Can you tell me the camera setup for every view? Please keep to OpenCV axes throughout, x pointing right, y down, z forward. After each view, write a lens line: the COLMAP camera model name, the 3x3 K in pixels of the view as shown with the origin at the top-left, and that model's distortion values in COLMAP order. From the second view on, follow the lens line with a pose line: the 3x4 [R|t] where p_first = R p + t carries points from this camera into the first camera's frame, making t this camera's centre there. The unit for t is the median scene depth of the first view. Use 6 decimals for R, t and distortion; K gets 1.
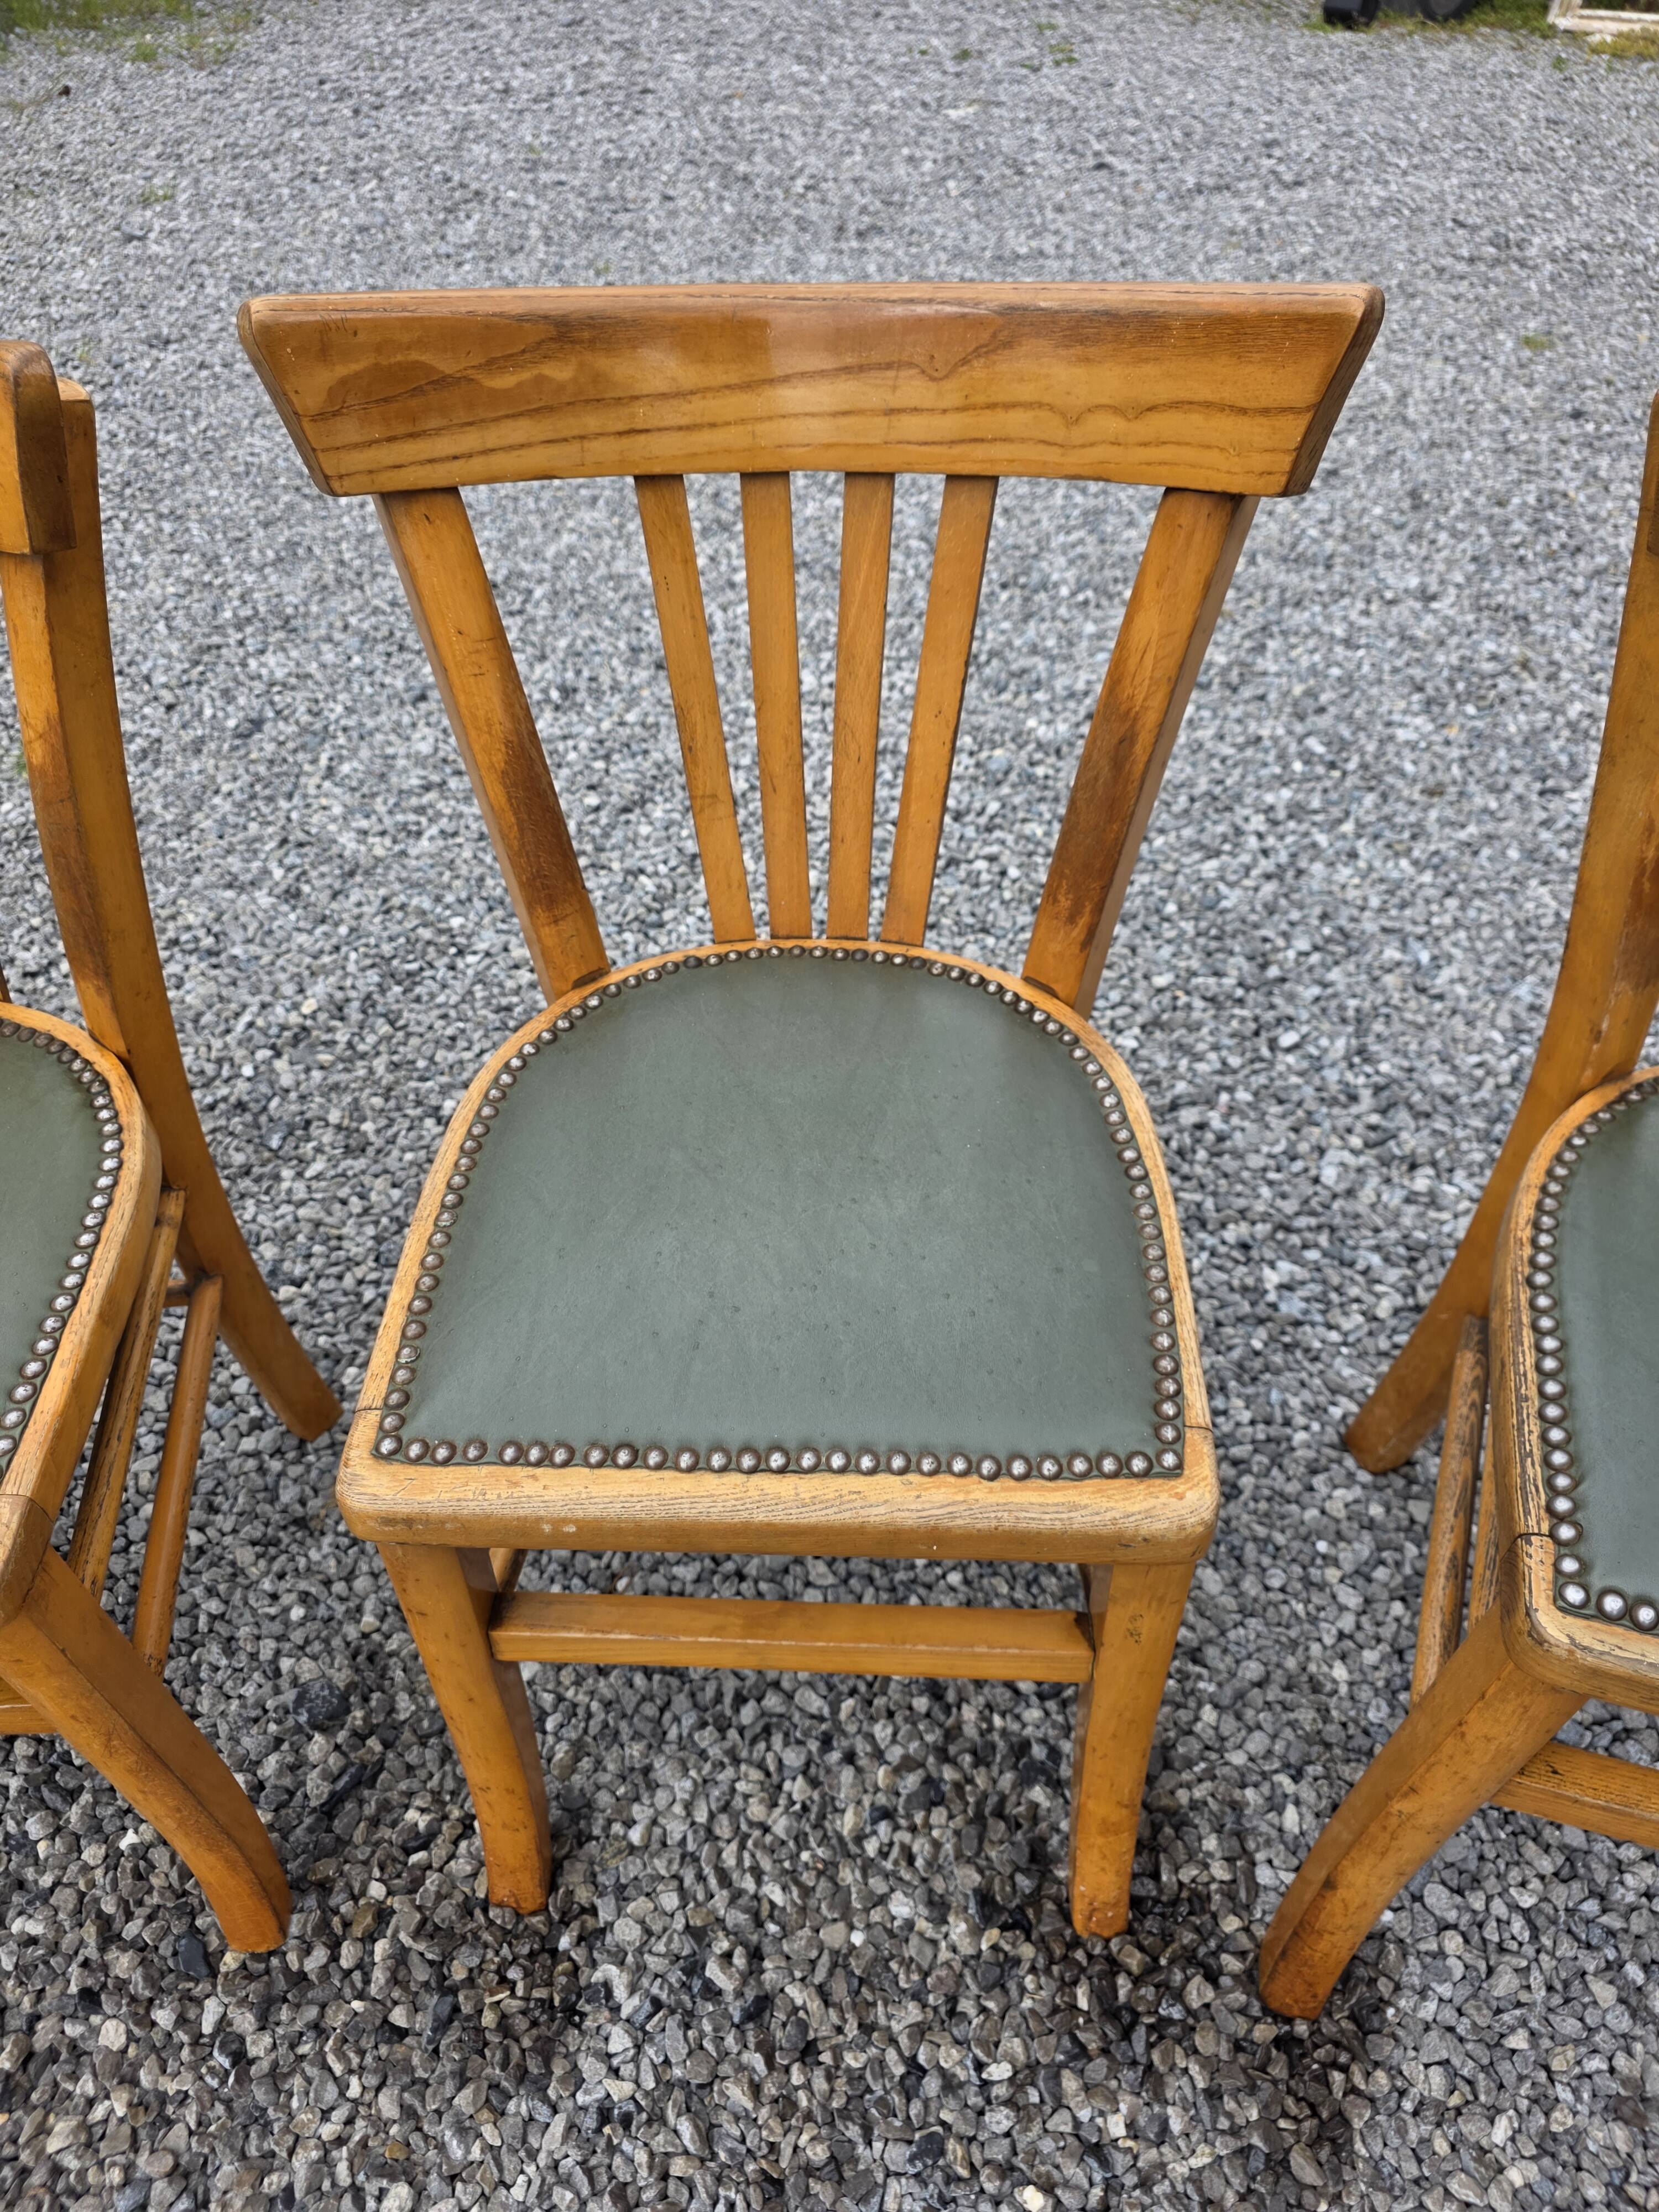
lens RADIAL K [[1500.0, 0, 812.1], [0, 1500.0, 1117.1], [0, 0, 1]] dist [0.032730, -0.023426]
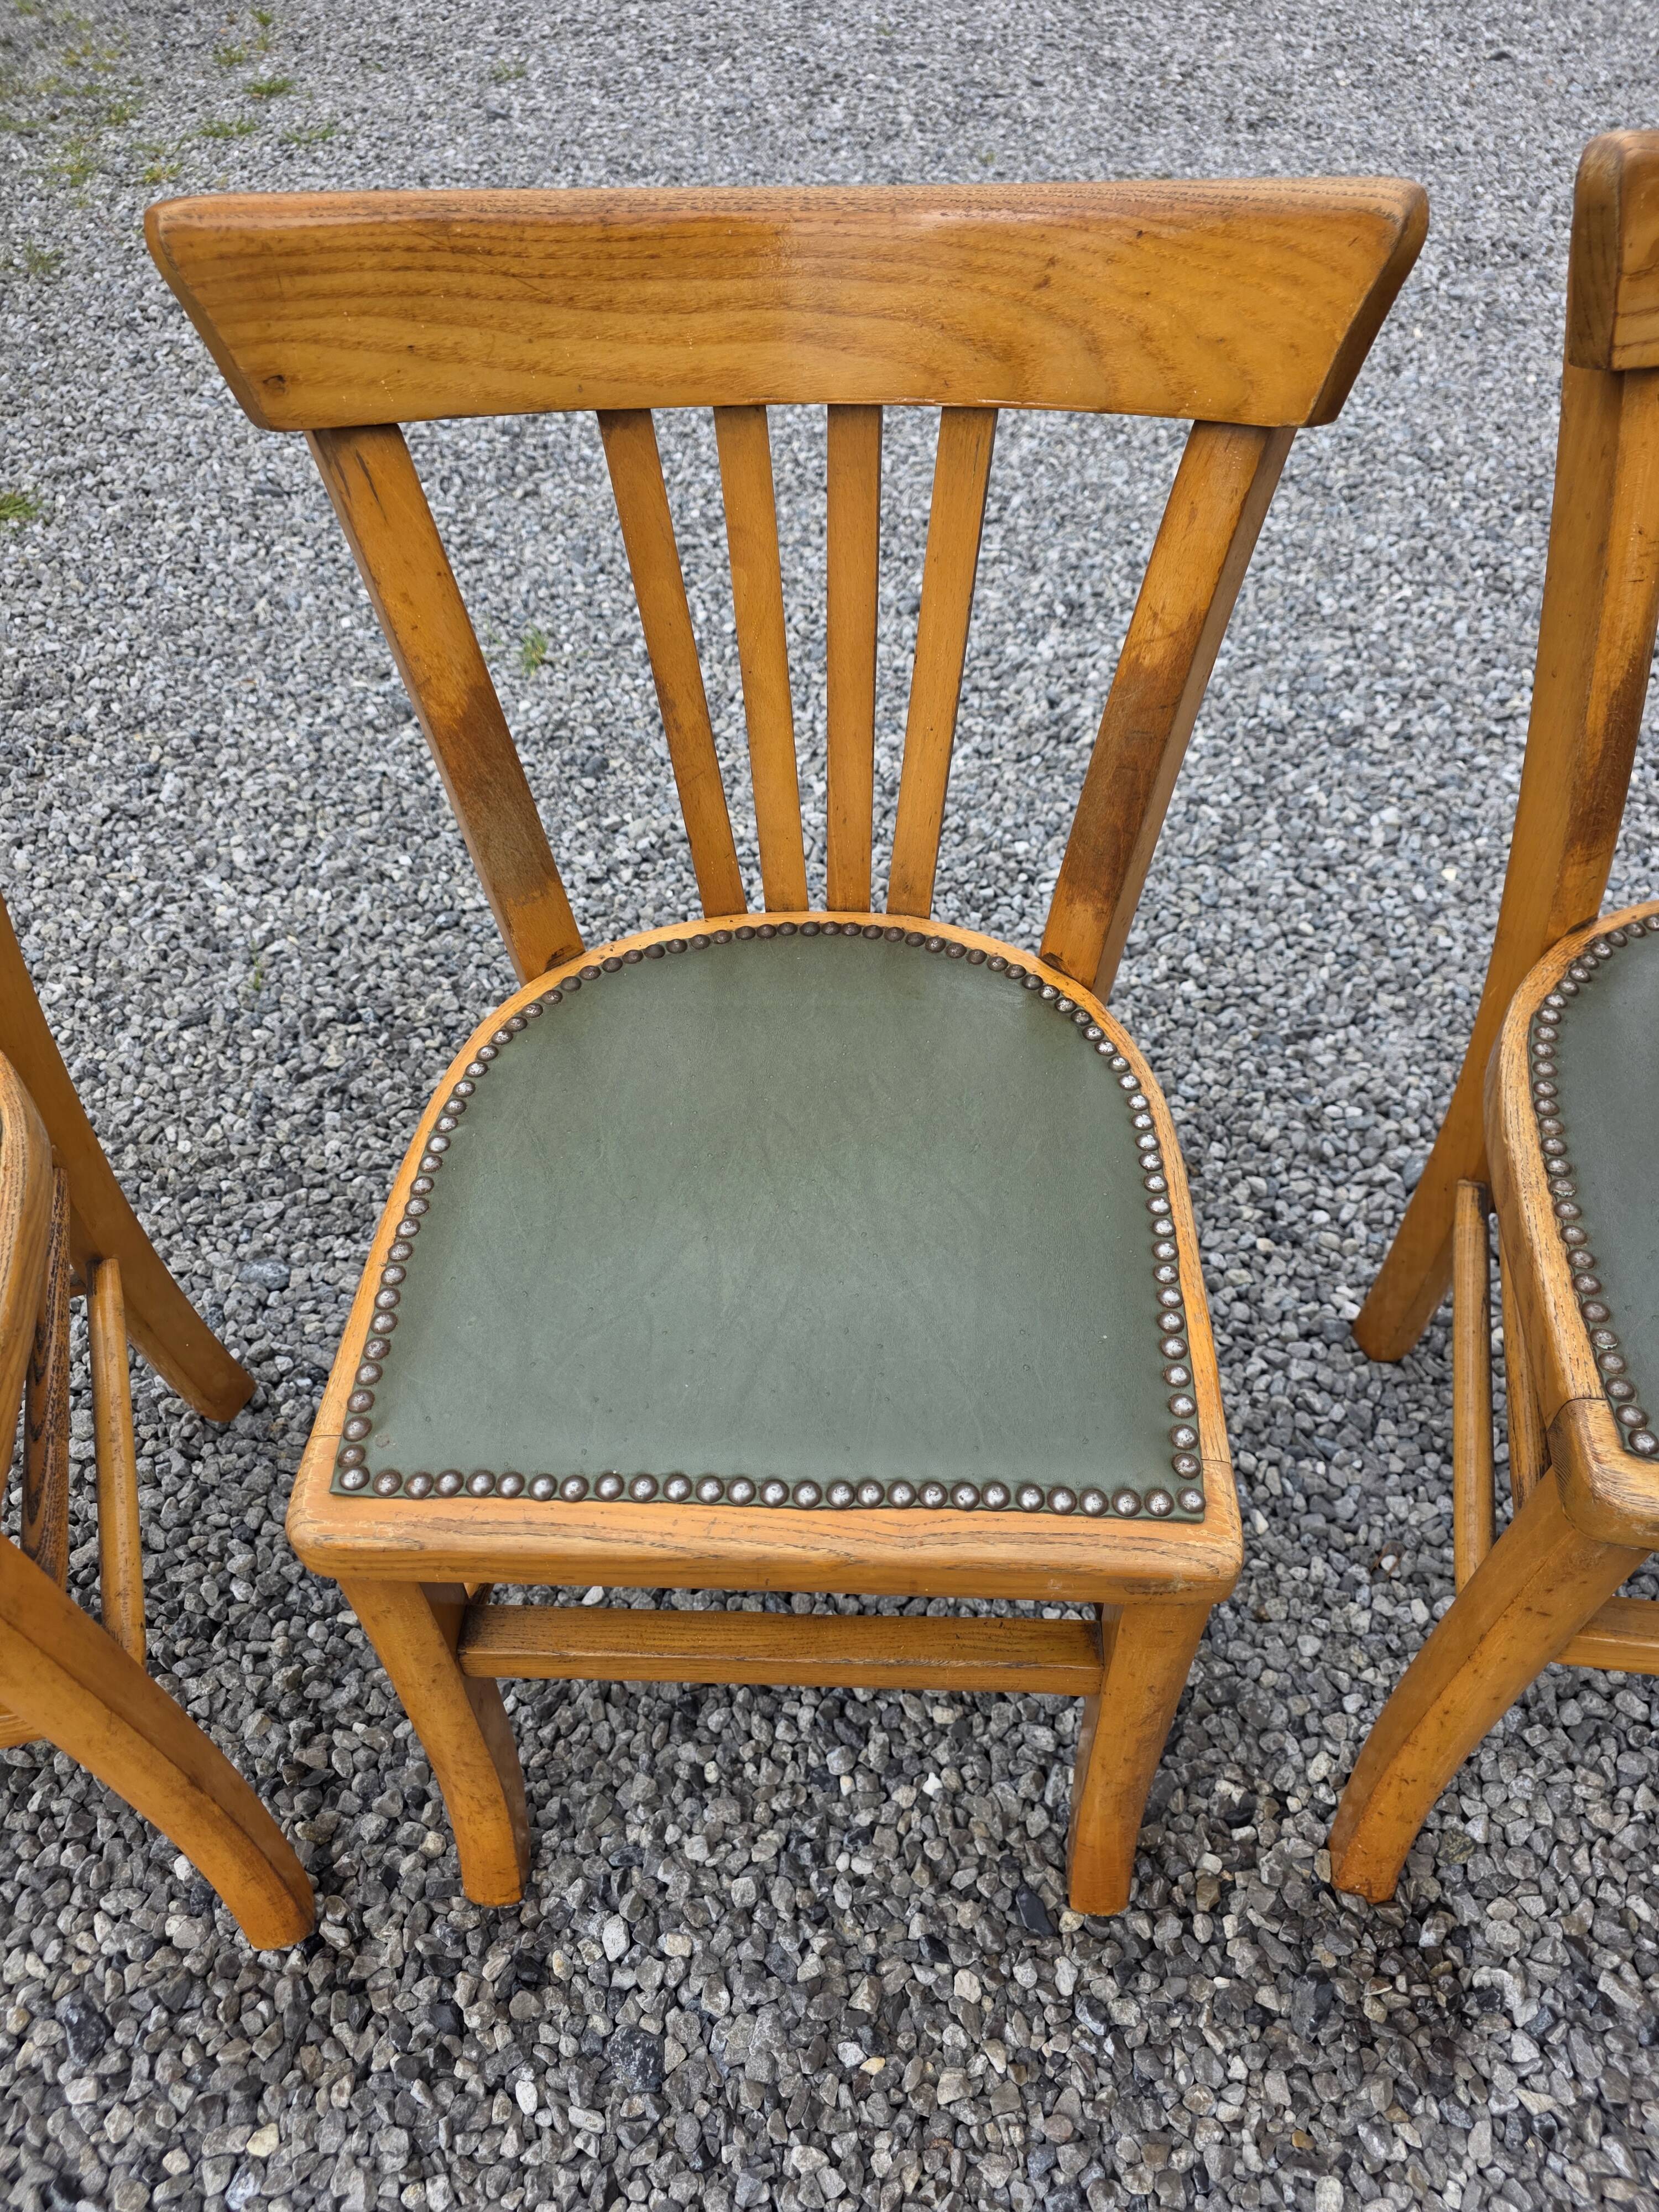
lens RADIAL K [[1500.0, 0, 834.1], [0, 1500.0, 1117.8], [0, 0, 1]] dist [0.032730, -0.023426]
pose [[0.996353, 0.060142, -0.060528, -0.264365], [-0.057137, 0.997102, 0.050225, 0.001556], [0.063373, -0.046583, 0.996902, 0.024620]]
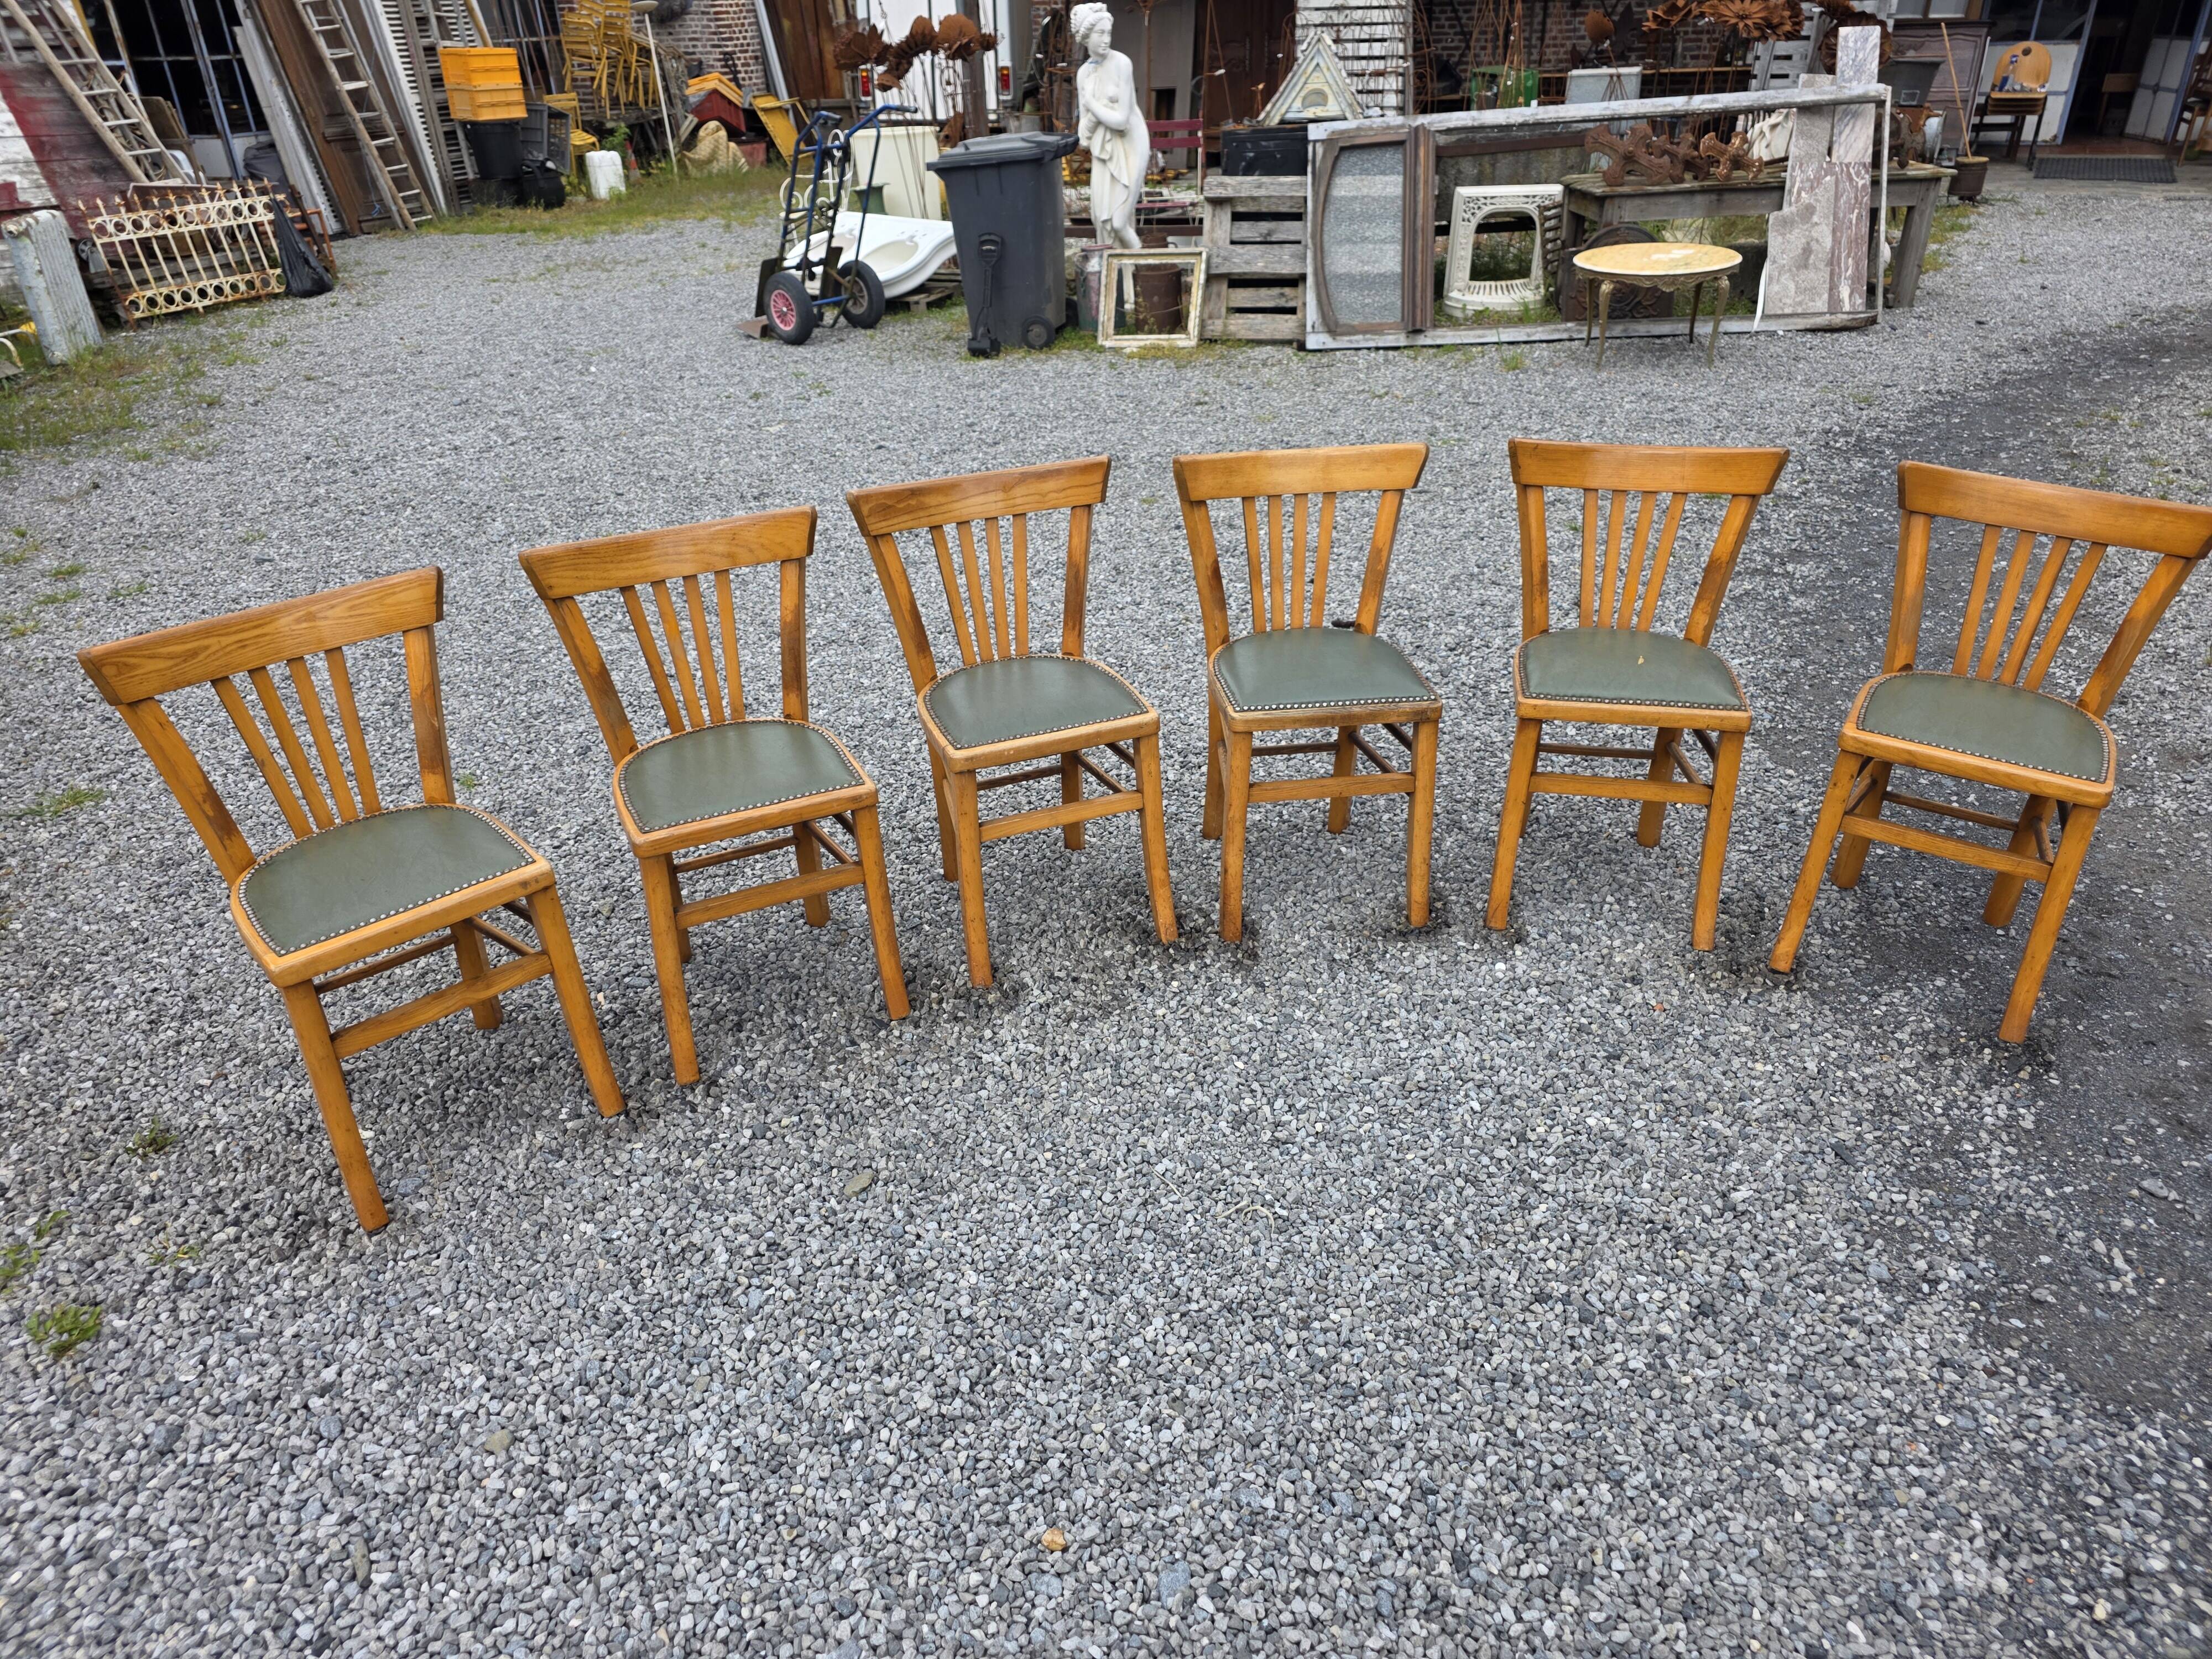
lens RADIAL K [[1476.4, 0, 1112.6], [0, 1476.4, 834.8], [0, 0, 1]] dist [0.044482, -0.031243]
pose [[0.920615, -0.202349, 0.333950, -0.444811], [0.293173, 0.923099, -0.248874, 0.538449], [-0.257910, 0.327023, 0.909142, -0.891856]]
